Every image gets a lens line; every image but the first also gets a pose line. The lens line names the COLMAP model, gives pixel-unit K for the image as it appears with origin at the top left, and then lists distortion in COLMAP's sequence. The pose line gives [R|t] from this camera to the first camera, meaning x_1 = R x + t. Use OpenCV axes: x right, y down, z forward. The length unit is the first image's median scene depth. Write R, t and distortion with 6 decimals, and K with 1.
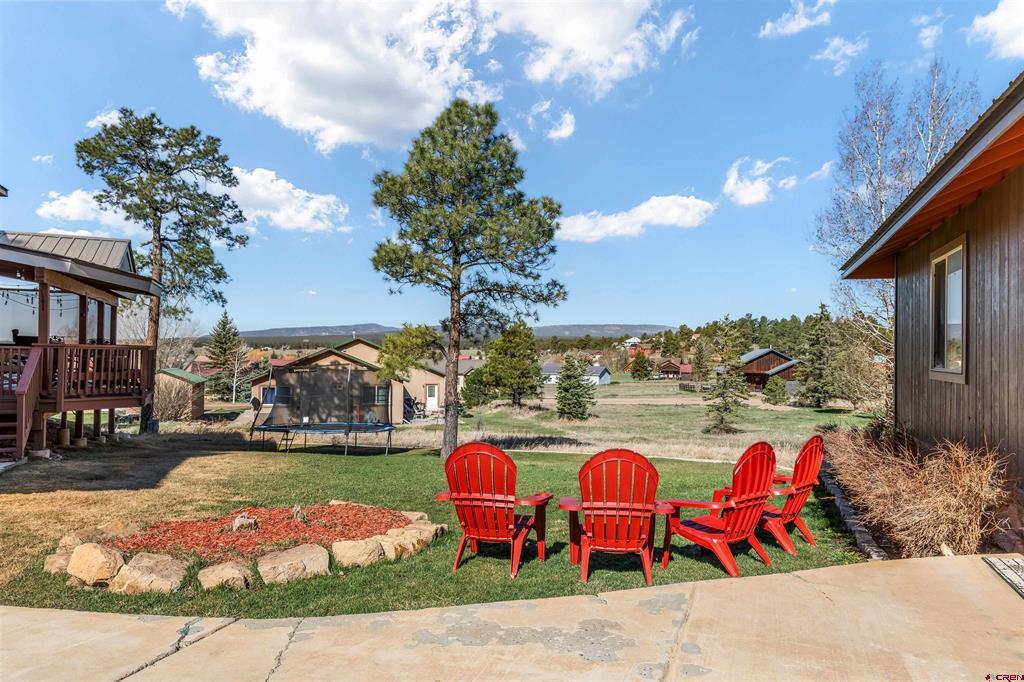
lens RADIAL K [[686.7, 0, 510.4], [0, 686.7, 347.2], [0, 0, 1]] dist [0.011738, -0.001130]
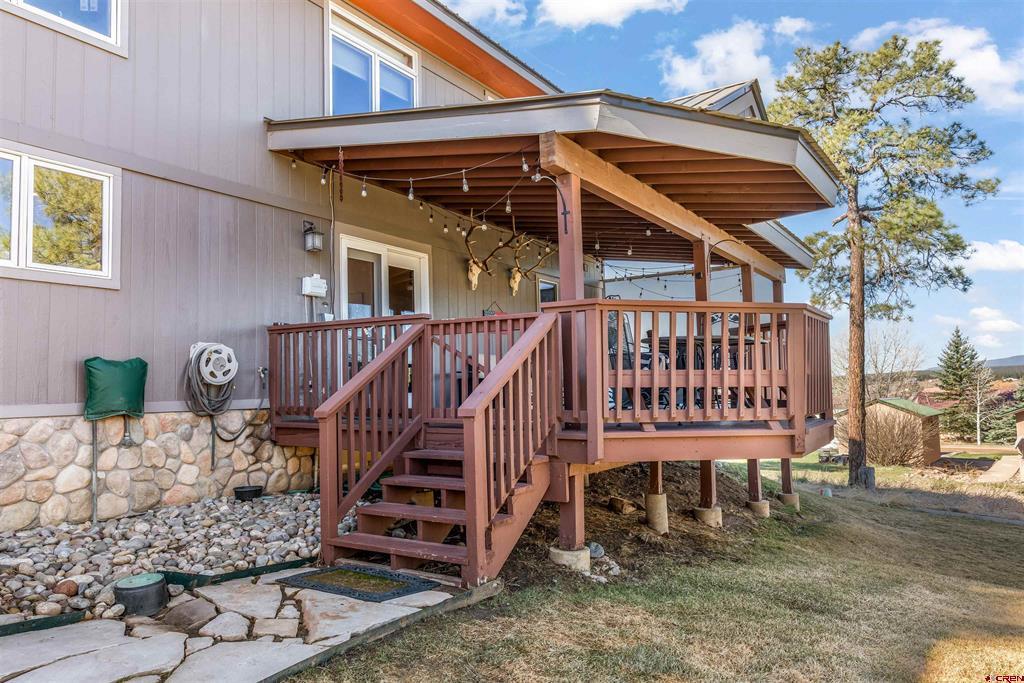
lens RADIAL K [[686.7, 0, 508.2], [0, 686.7, 343.6], [0, 0, 1]] dist [0.011738, -0.001130]
pose [[0.566577, -0.080030, -0.820113, -0.137106], [0.032791, 0.996674, -0.074606, 0.020759], [0.823356, 0.015378, 0.567317, 0.292321]]
